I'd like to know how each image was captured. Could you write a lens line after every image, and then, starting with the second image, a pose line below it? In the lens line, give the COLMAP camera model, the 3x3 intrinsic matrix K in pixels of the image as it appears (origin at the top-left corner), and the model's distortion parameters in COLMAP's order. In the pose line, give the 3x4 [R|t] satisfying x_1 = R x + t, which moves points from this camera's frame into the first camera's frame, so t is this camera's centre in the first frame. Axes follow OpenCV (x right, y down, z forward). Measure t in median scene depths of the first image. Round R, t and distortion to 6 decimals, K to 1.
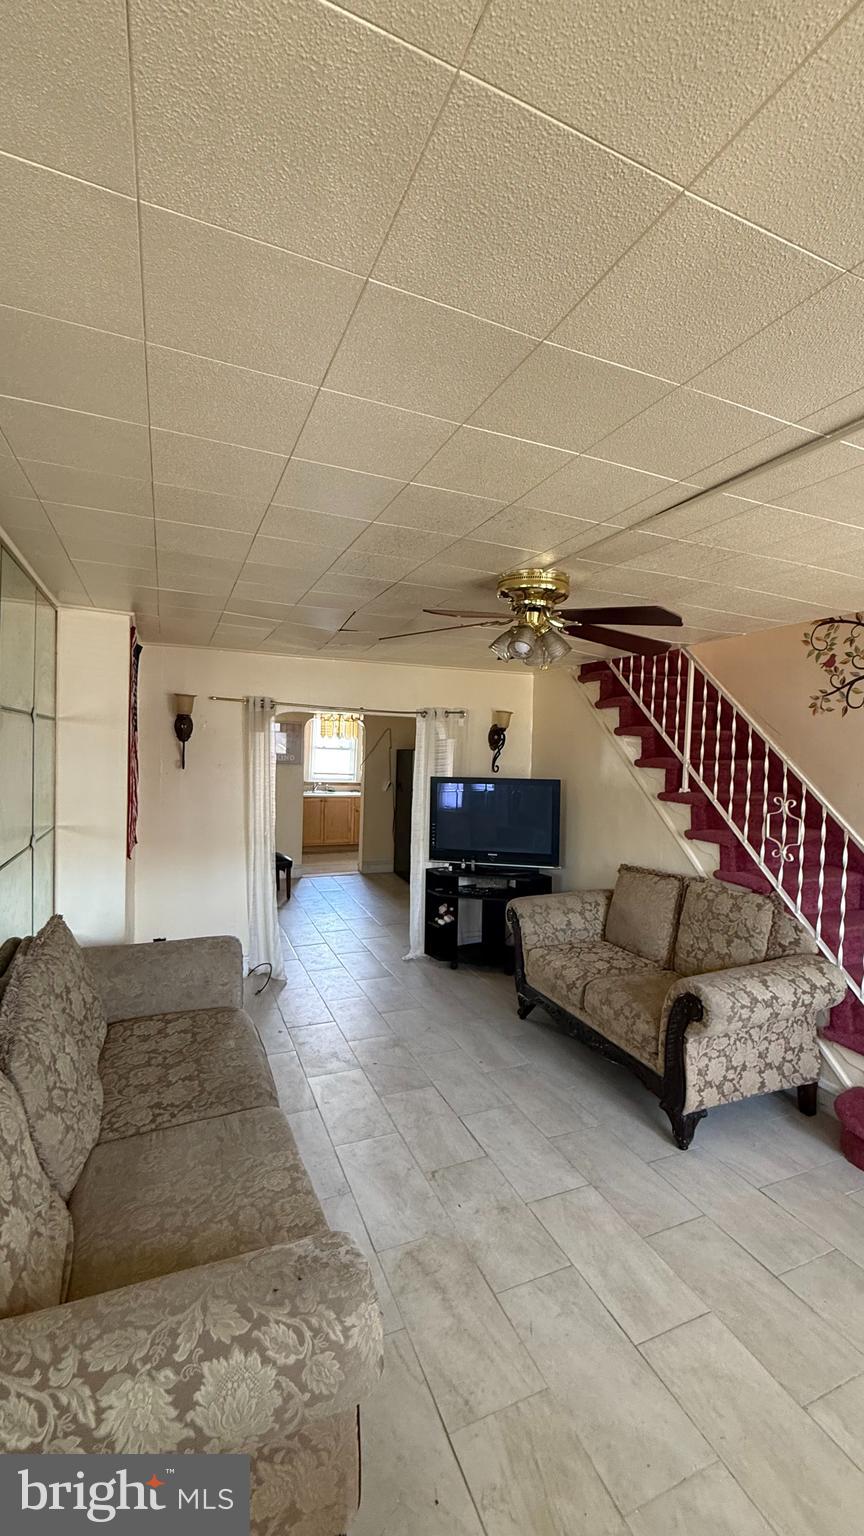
lens RADIAL K [[610.5, 0, 430.3], [0, 610.5, 766.3], [0, 0, 1]] dist [0.000872, -0.000438]
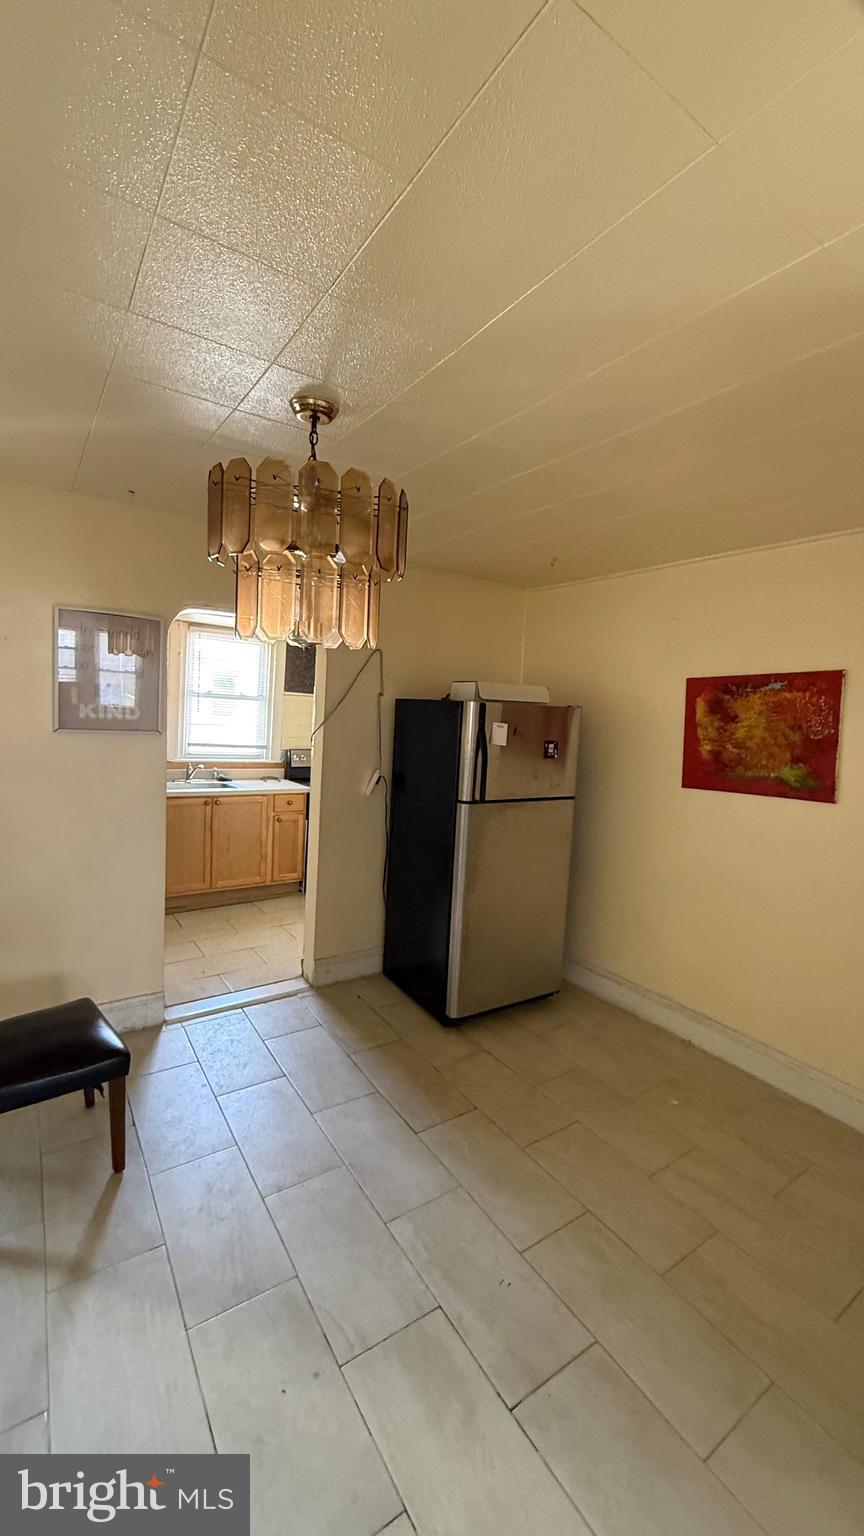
lens RADIAL K [[610.5, 0, 432.5], [0, 610.5, 769.1], [0, 0, 1]] dist [0.000872, -0.000438]
pose [[0.979313, 0.004960, 0.202293, -0.249875], [-0.019087, 0.997507, 0.067944, -0.017898], [-0.201451, -0.070400, 0.976965, 1.219554]]
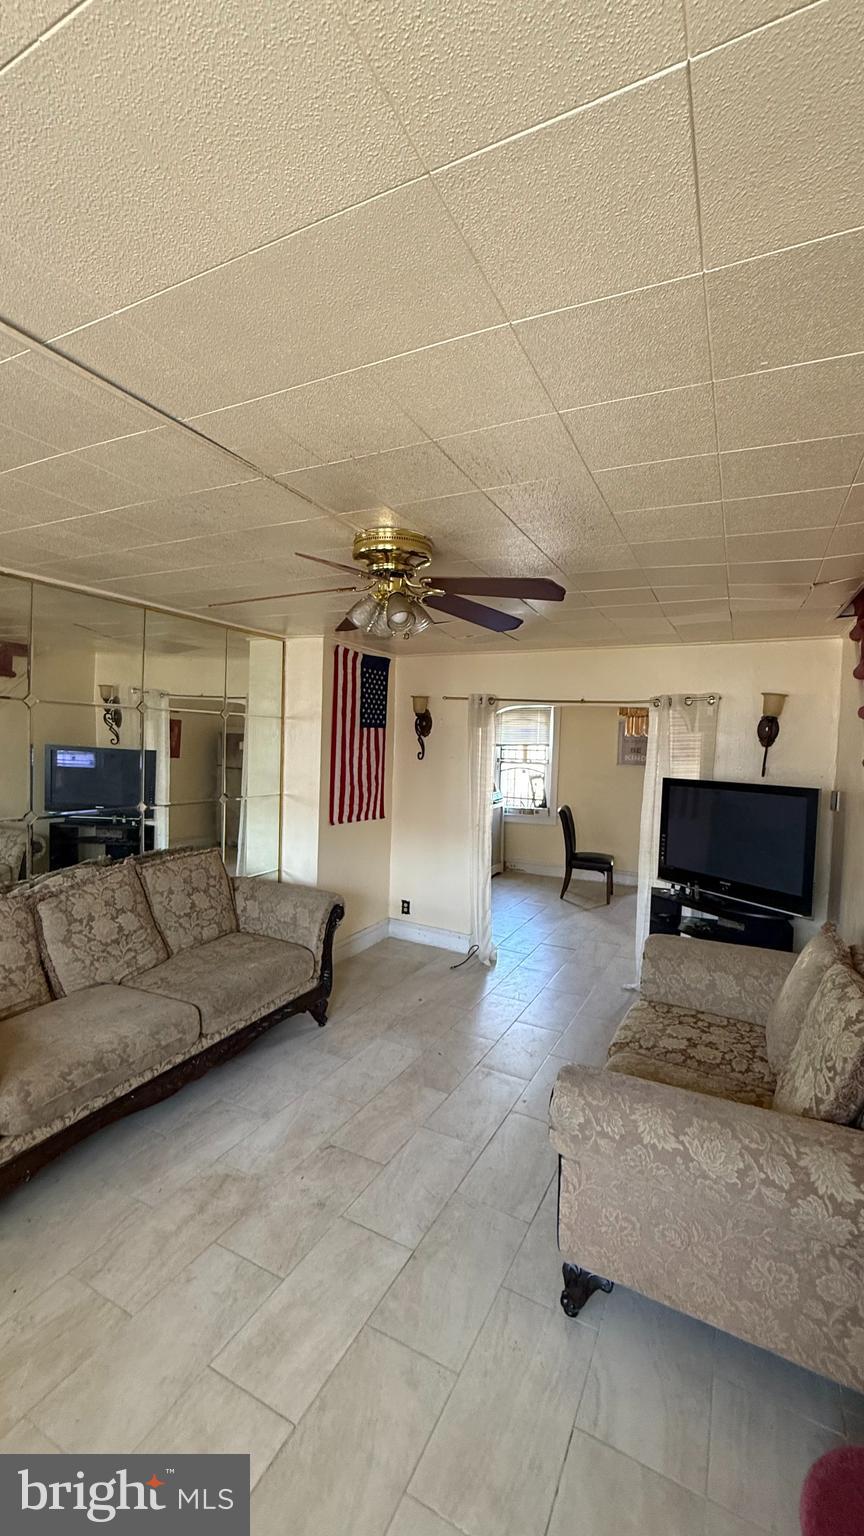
lens RADIAL K [[610.5, 0, 437.4], [0, 610.5, 768.1], [0, 0, 1]] dist [0.000872, -0.000438]
pose [[0.642493, 0.029054, -0.765740, 0.584118], [-0.037779, 0.999267, 0.006216, 0.013559], [0.765359, 0.024935, 0.643120, 0.306490]]
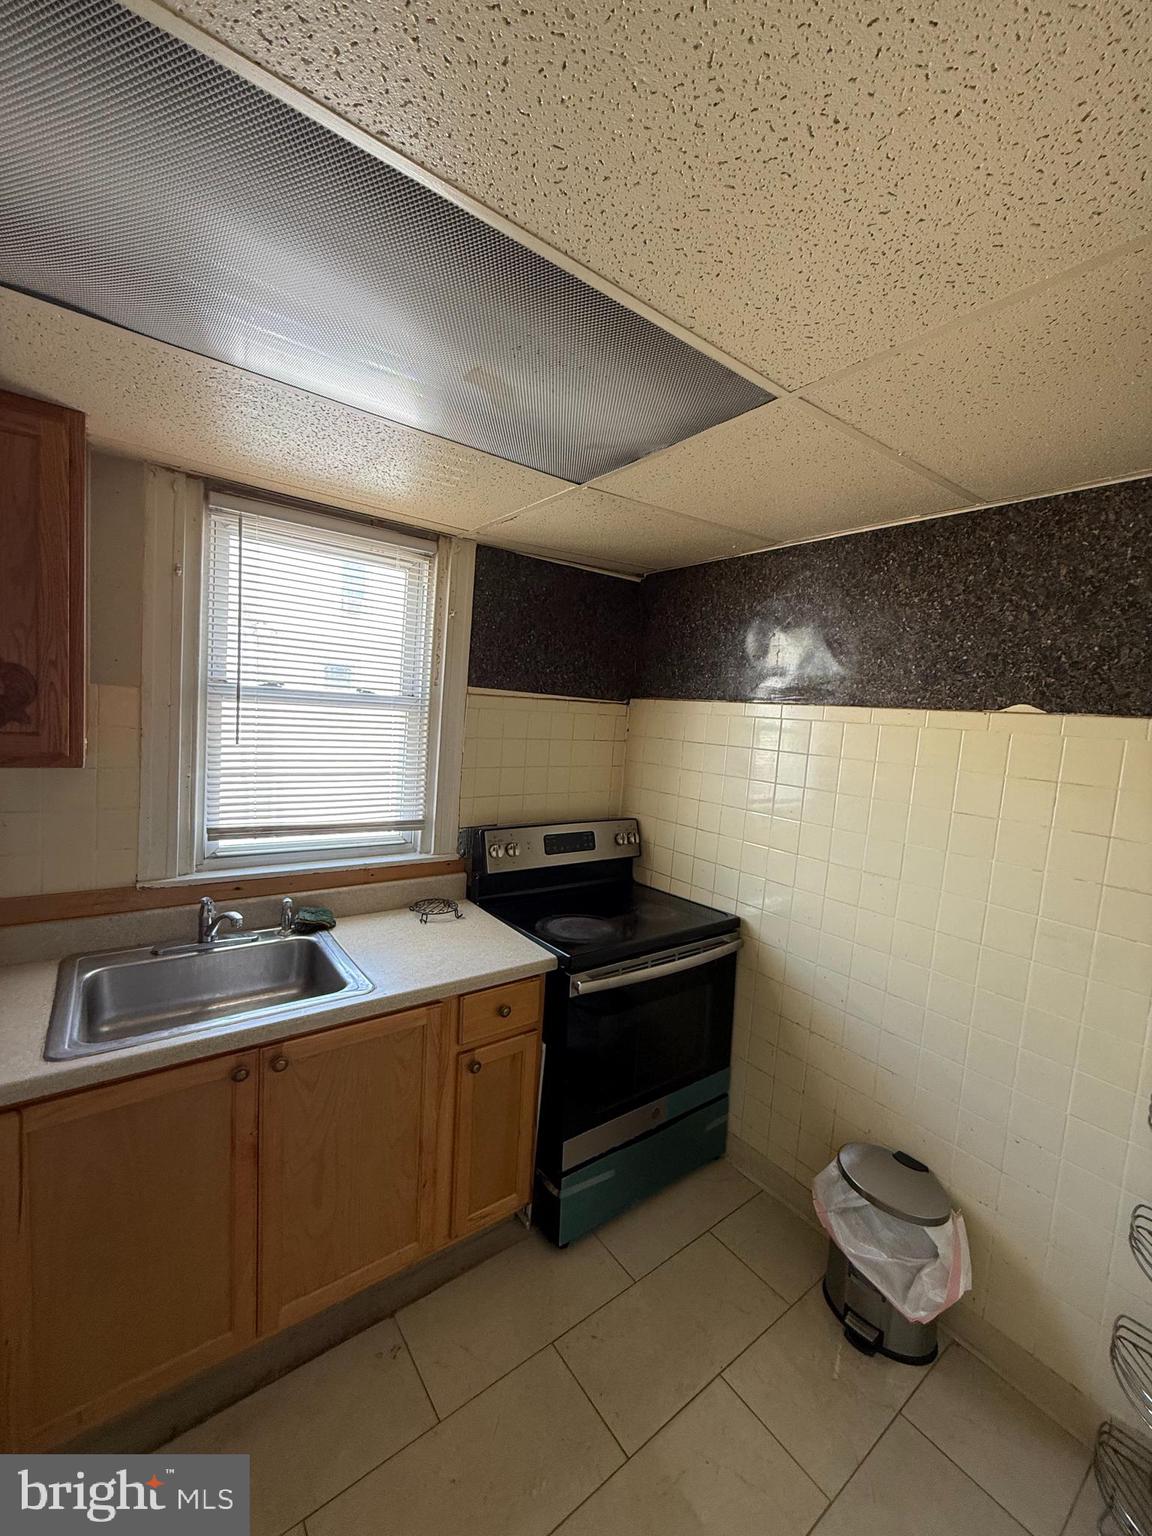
lens RADIAL K [[612.6, 0, 569.8], [0, 612.6, 764.6], [0, 0, 1]] dist [-0.000852, 0.000060]
pose [[0.972259, 0.014244, 0.233472, -0.345458], [-0.029908, 0.997522, 0.063690, -0.062206], [-0.231986, -0.068905, 0.970275, 2.126421]]
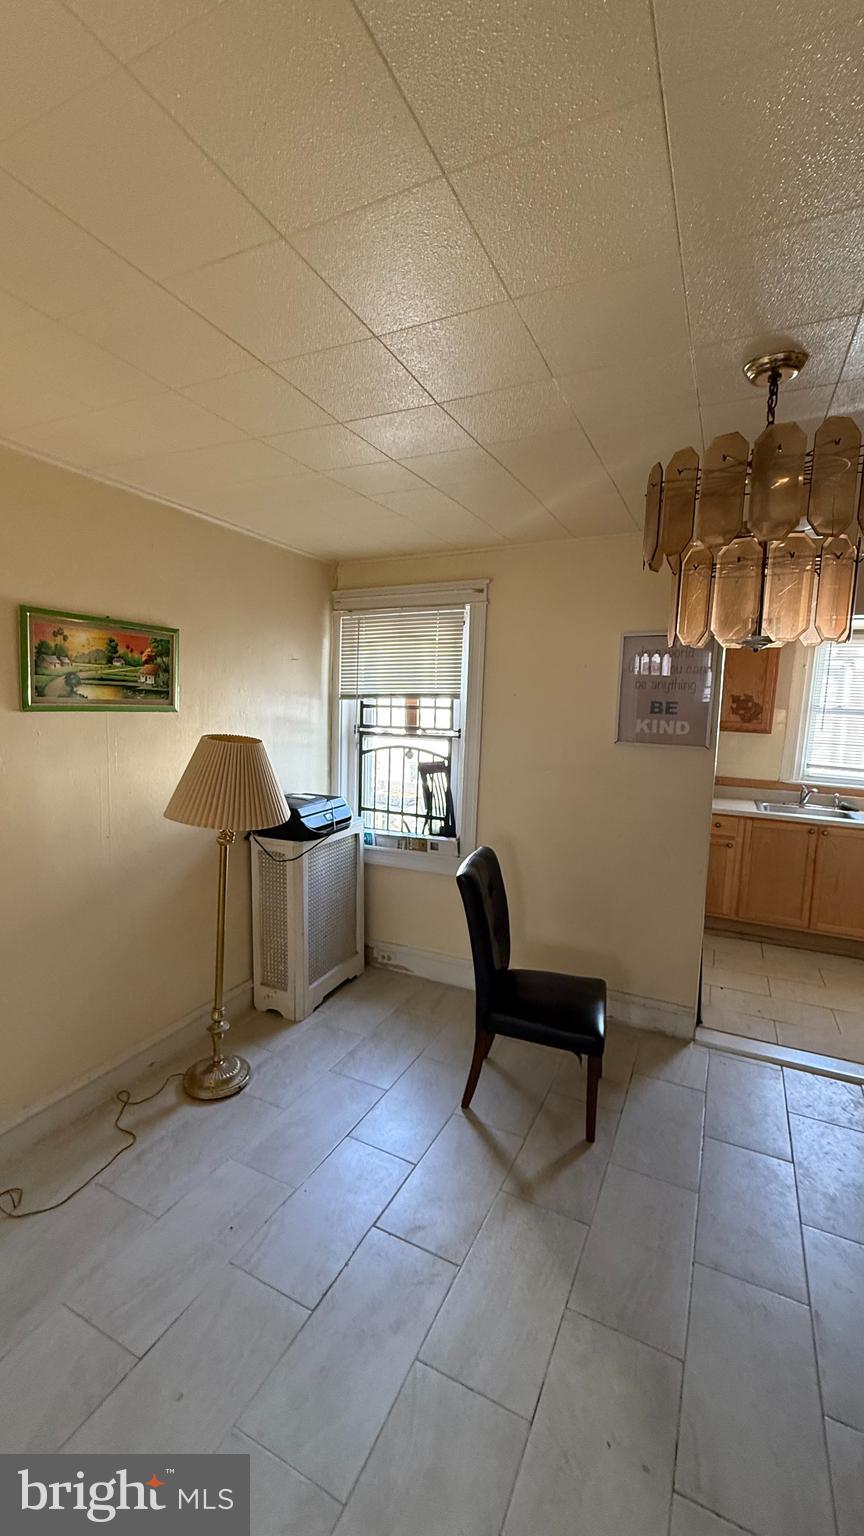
lens RADIAL K [[610.5, 0, 436.4], [0, 610.5, 769.4], [0, 0, 1]] dist [0.000872, -0.000438]
pose [[0.667977, 0.078674, -0.740012, -0.095039], [-0.040094, 0.996756, 0.069779, -0.018132], [0.743101, -0.016940, 0.668965, 1.276128]]
